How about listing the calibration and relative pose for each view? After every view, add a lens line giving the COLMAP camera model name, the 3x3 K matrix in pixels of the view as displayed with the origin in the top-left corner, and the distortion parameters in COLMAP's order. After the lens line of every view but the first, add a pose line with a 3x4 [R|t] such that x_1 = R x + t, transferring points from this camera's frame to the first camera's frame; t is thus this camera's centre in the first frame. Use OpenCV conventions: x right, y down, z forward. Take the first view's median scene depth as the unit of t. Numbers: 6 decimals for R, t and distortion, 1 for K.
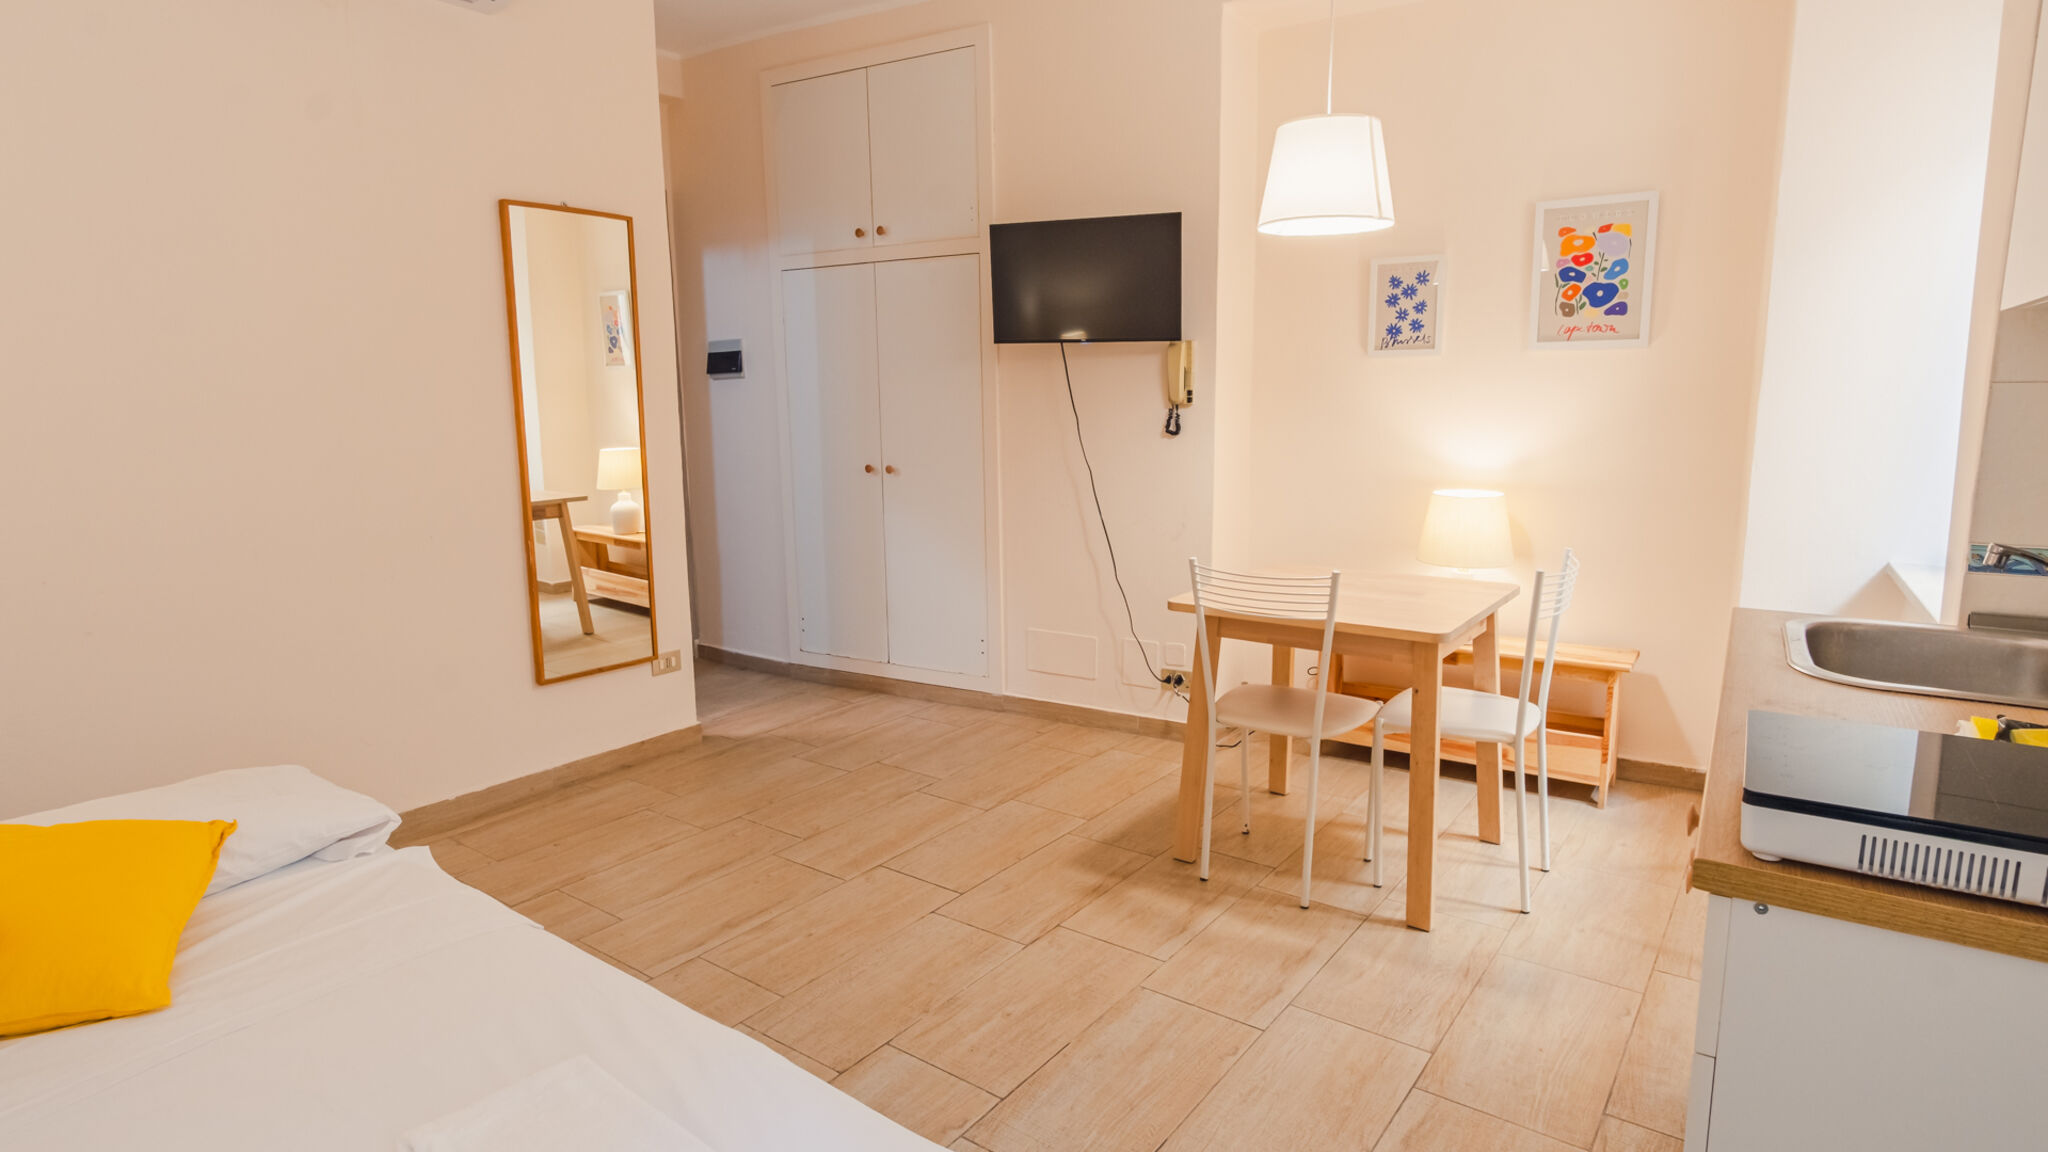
lens RADIAL K [[1088.8, 0, 1019.0], [0, 1088.8, 567.5], [0, 0, 1]] dist [0.001223, 0.000590]
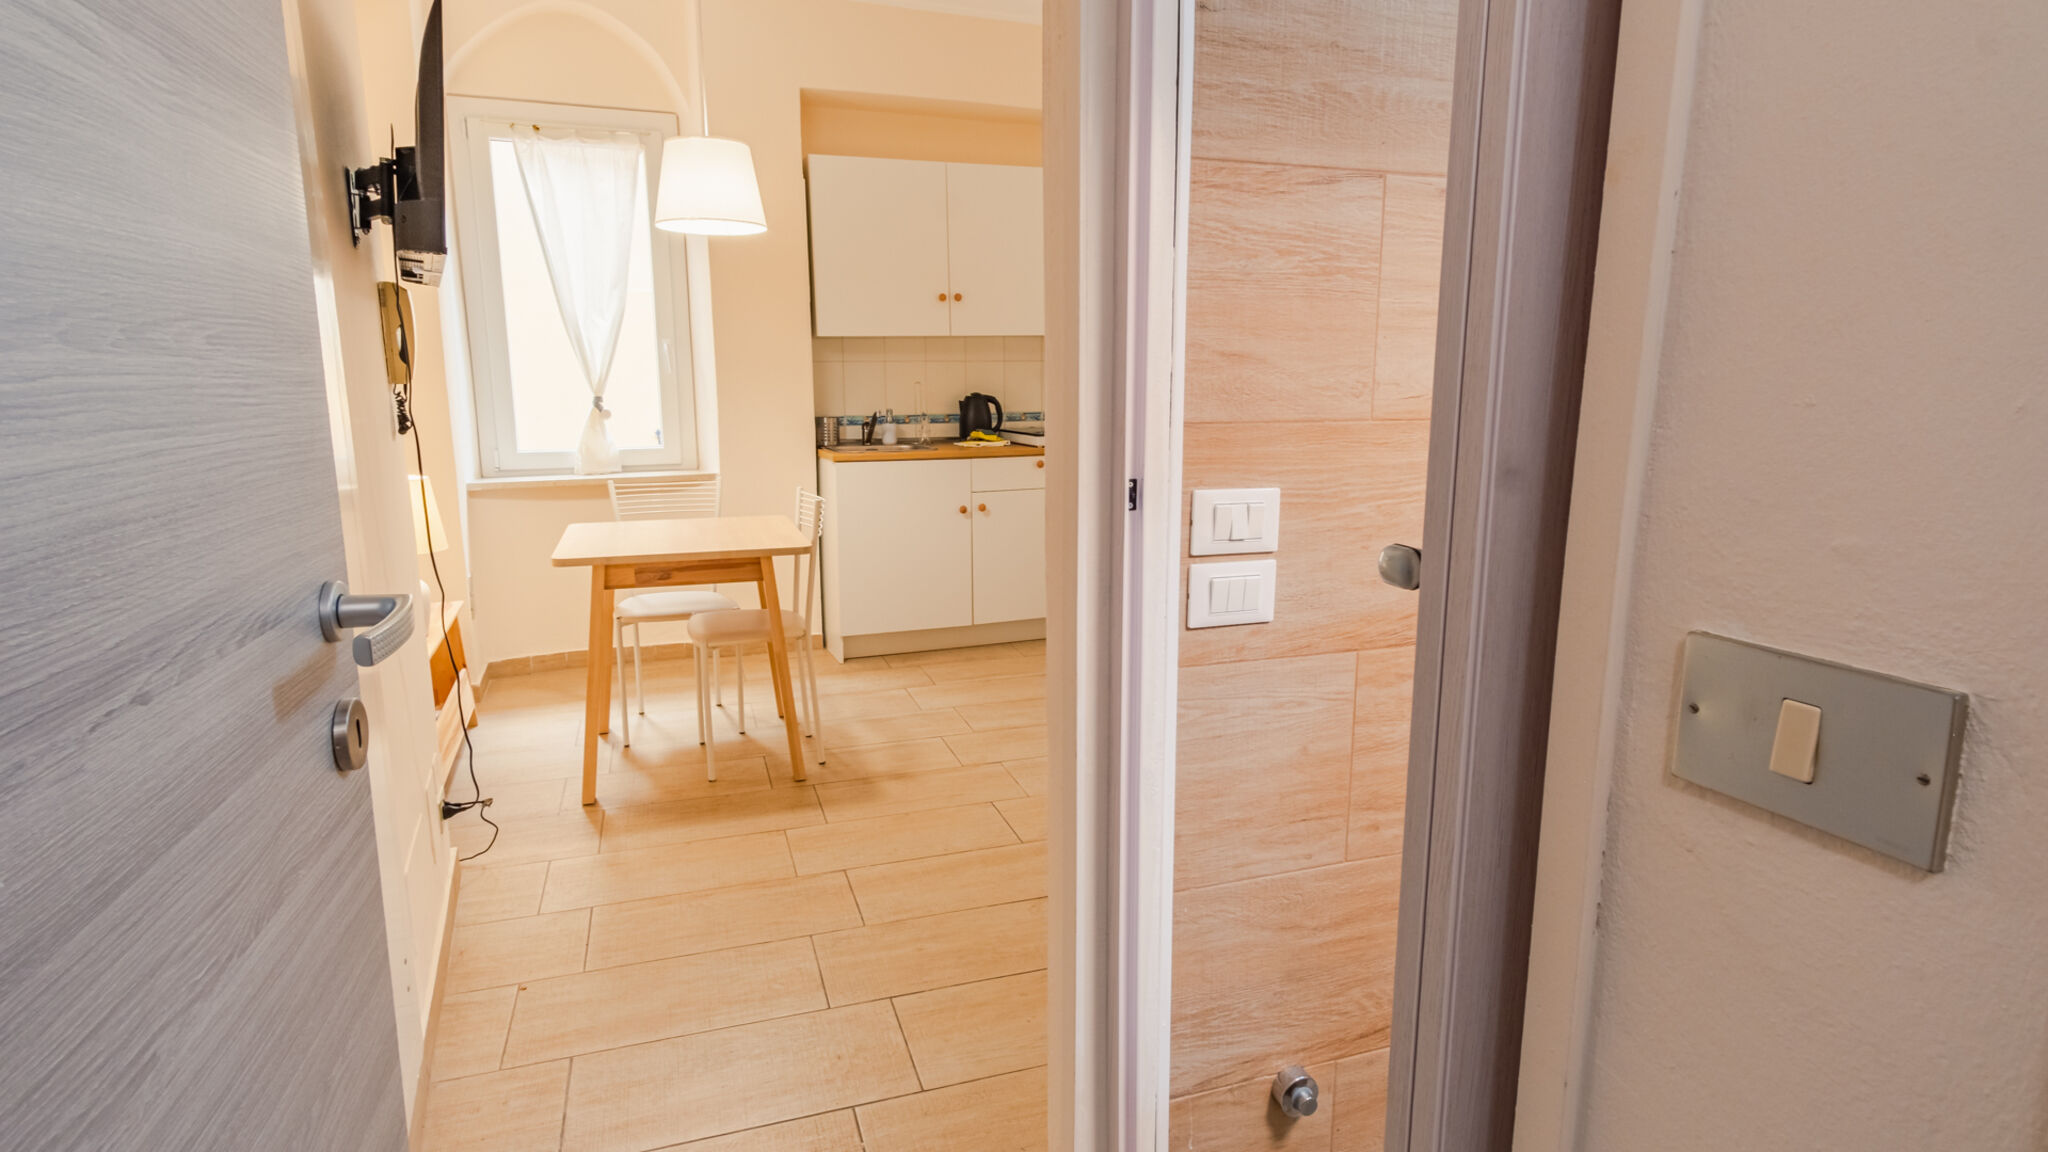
lens RADIAL K [[1098.1, 0, 1024.0], [0, 1098.1, 576.0], [0, 0, 1]] dist [0.001443, 0.000117]
pose [[-0.824902, -0.093133, 0.557551, -0.580394], [0.103155, 0.944971, 0.310466, -0.230173], [-0.555784, 0.313618, -0.769901, 1.486285]]
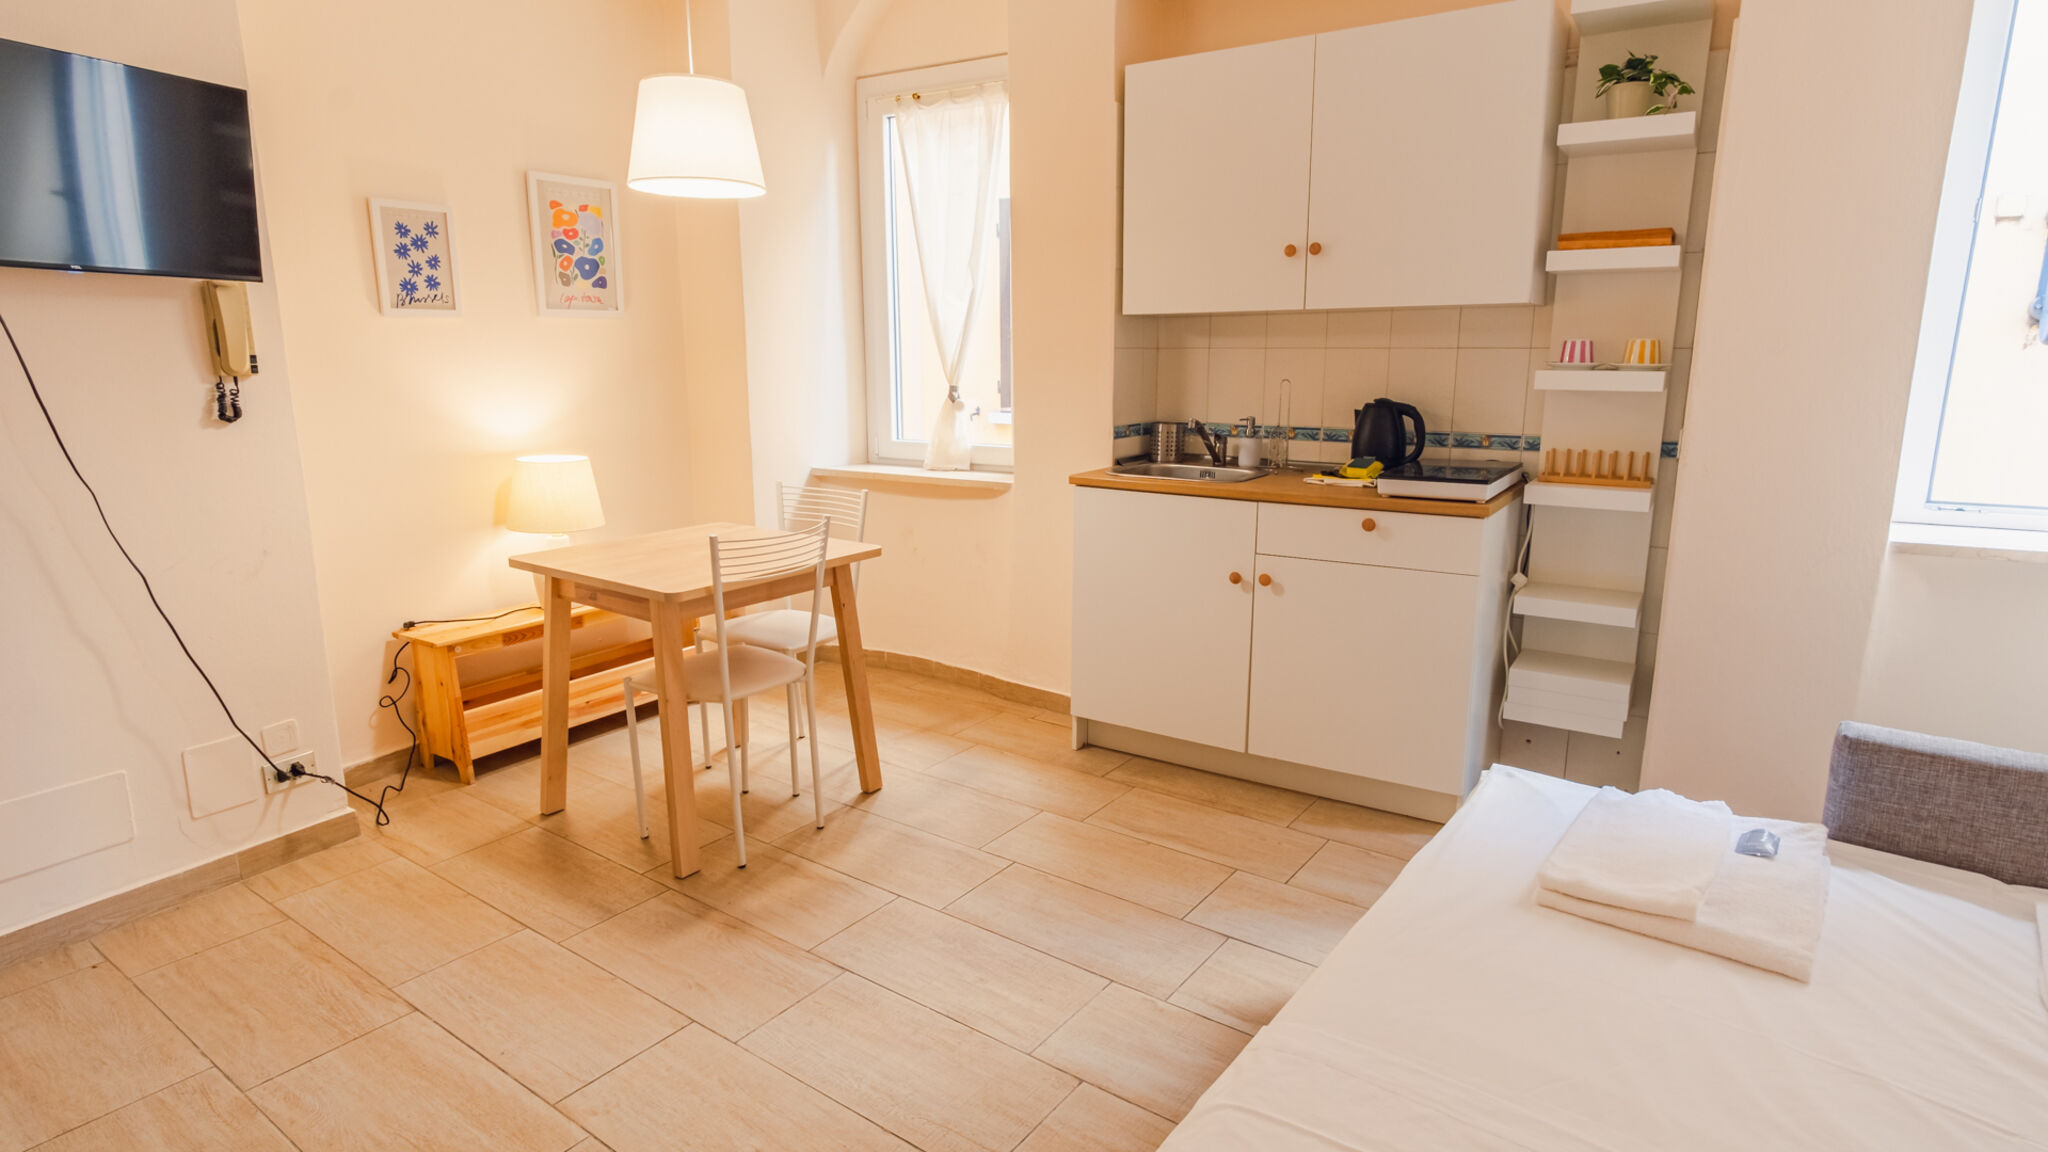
lens RADIAL K [[1088.8, 0, 1019.0], [0, 1088.8, 567.5], [0, 0, 1]] dist [0.001223, 0.000590]
pose [[-0.014559, -0.191363, 0.981411, -0.612537], [0.163297, 0.967883, 0.191148, -0.094892], [-0.986470, 0.163044, 0.017157, 0.591202]]
